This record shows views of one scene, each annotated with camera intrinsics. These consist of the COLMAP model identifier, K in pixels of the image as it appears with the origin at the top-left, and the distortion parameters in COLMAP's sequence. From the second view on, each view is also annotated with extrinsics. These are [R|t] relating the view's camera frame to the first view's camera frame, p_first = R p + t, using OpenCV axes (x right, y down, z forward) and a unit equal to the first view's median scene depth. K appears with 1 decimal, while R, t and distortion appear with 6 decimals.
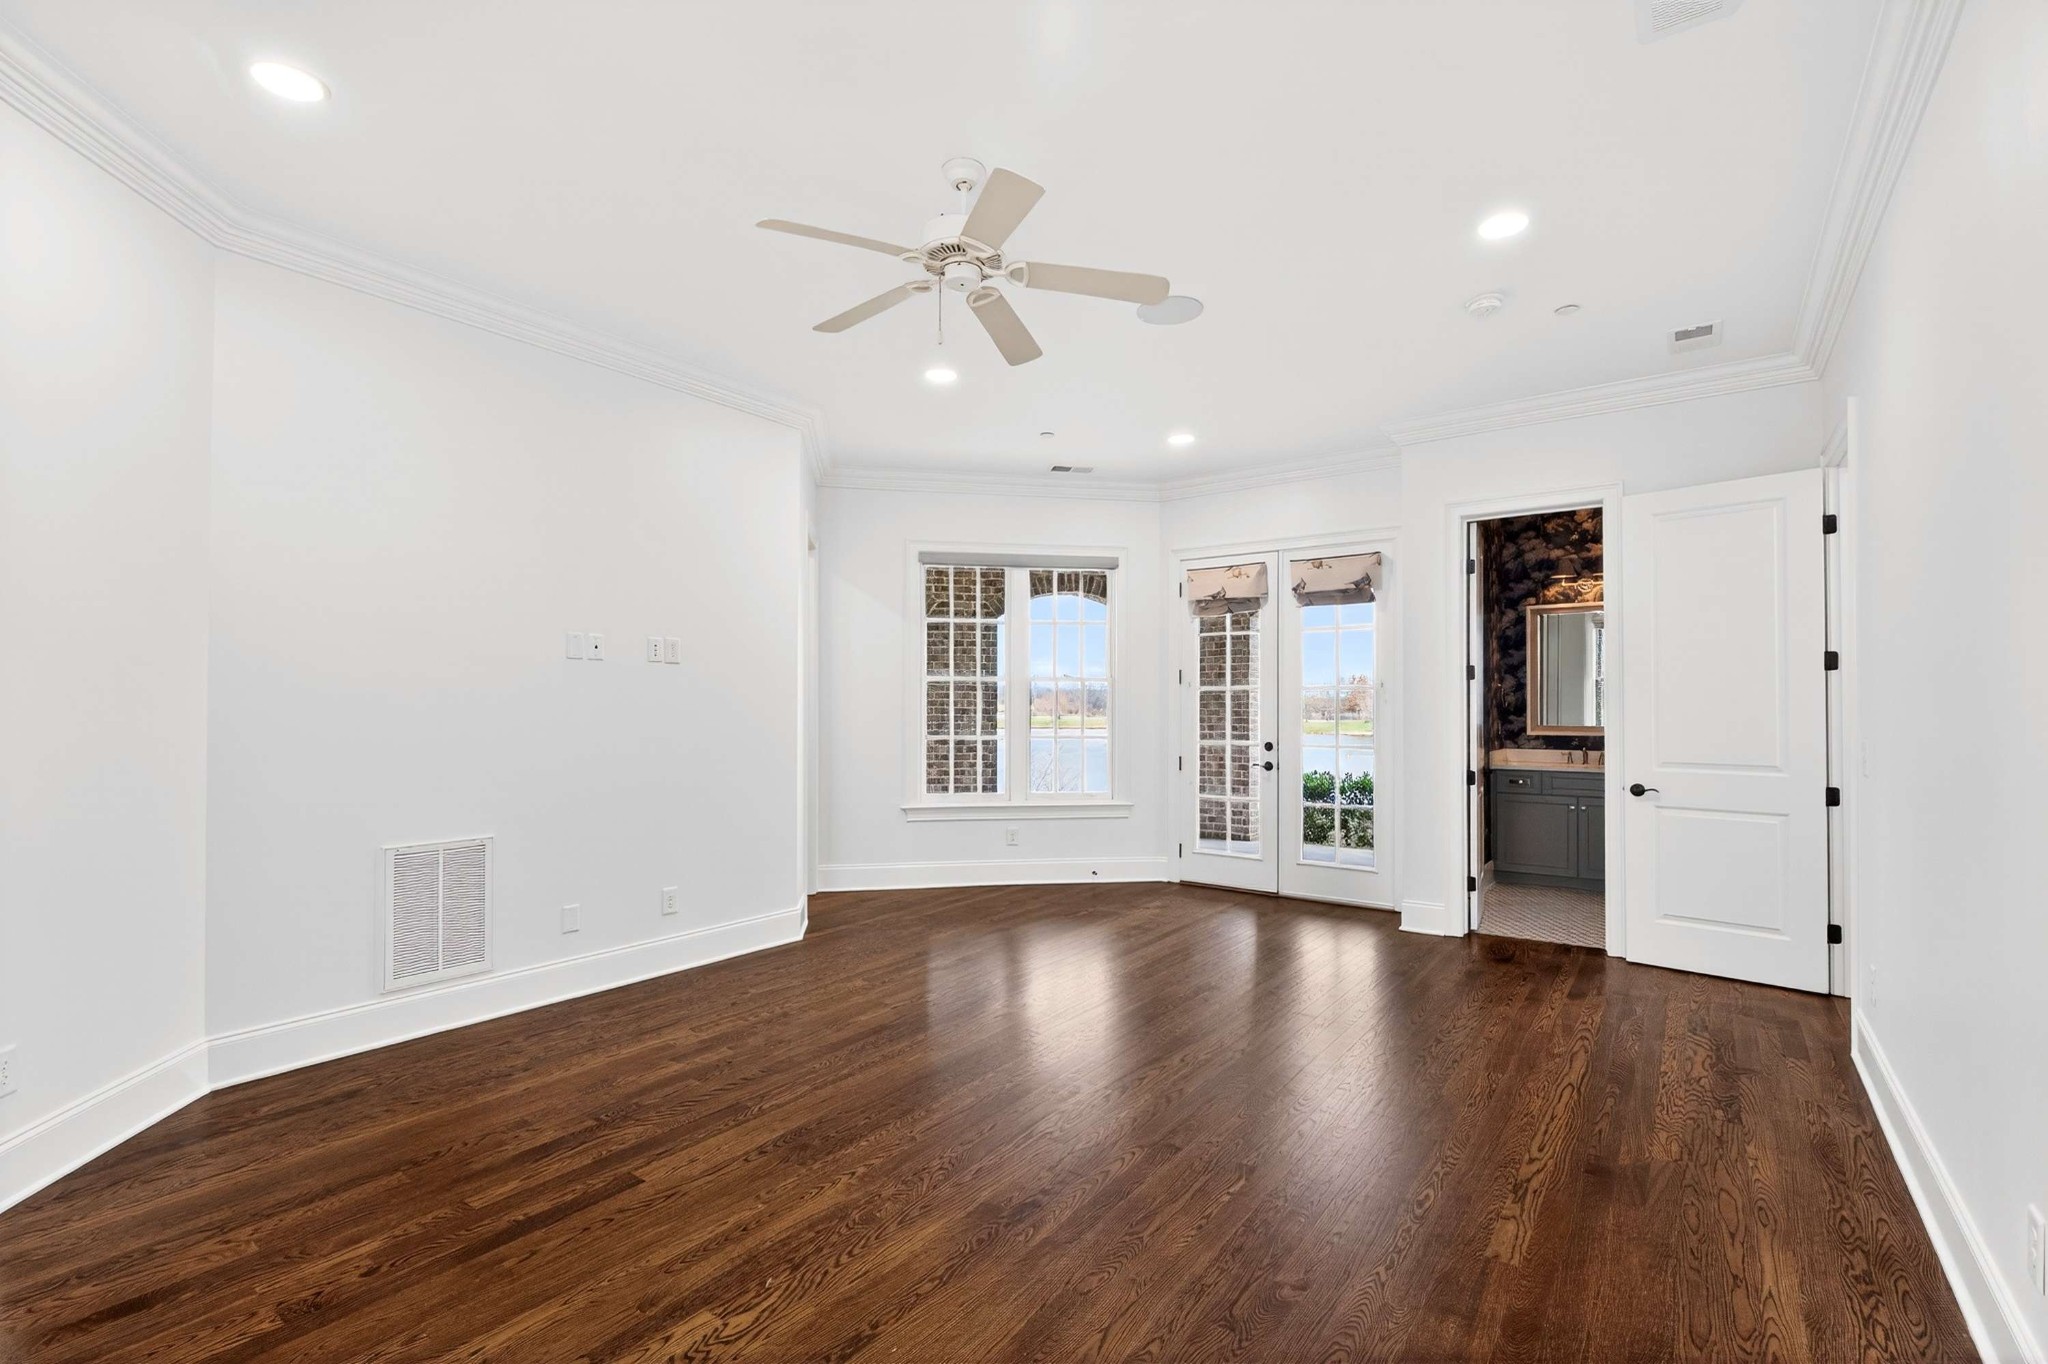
lens RADIAL K [[919.8, 0, 1024.0], [0, 919.8, 682.0], [0, 0, 1]] dist [0.000820, 0.000054]
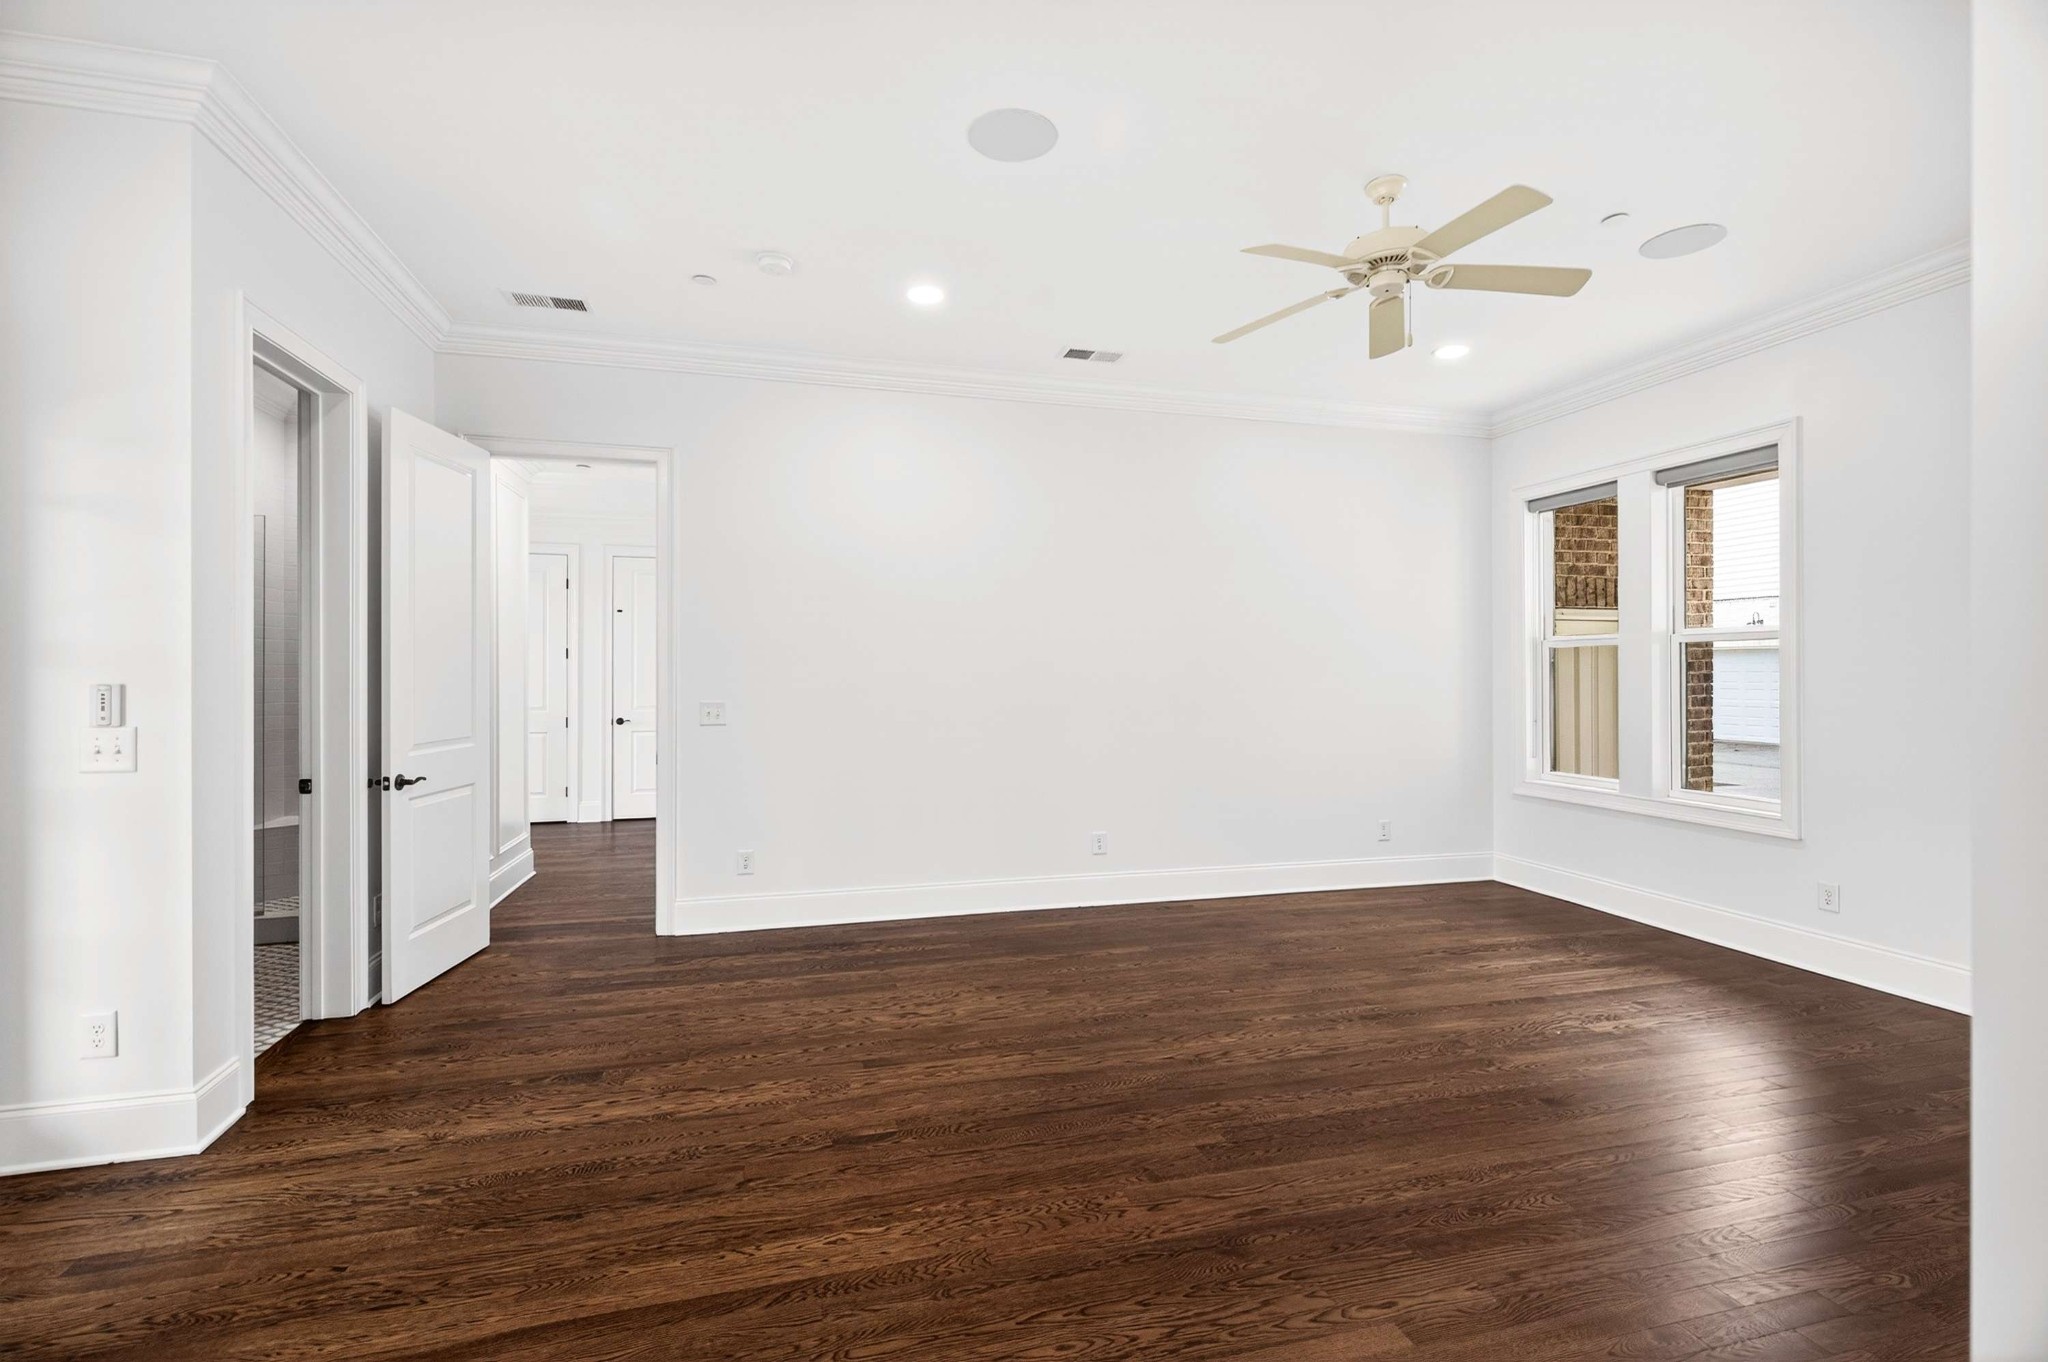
lens RADIAL K [[919.8, 0, 1024.0], [0, 919.8, 681.0], [0, 0, 1]] dist [0.000820, 0.000054]
pose [[-0.777849, -0.002062, 0.628447, -0.344849], [-0.013942, 0.999805, -0.013977, 0.045231], [-0.628296, -0.019634, -0.777726, 1.761078]]
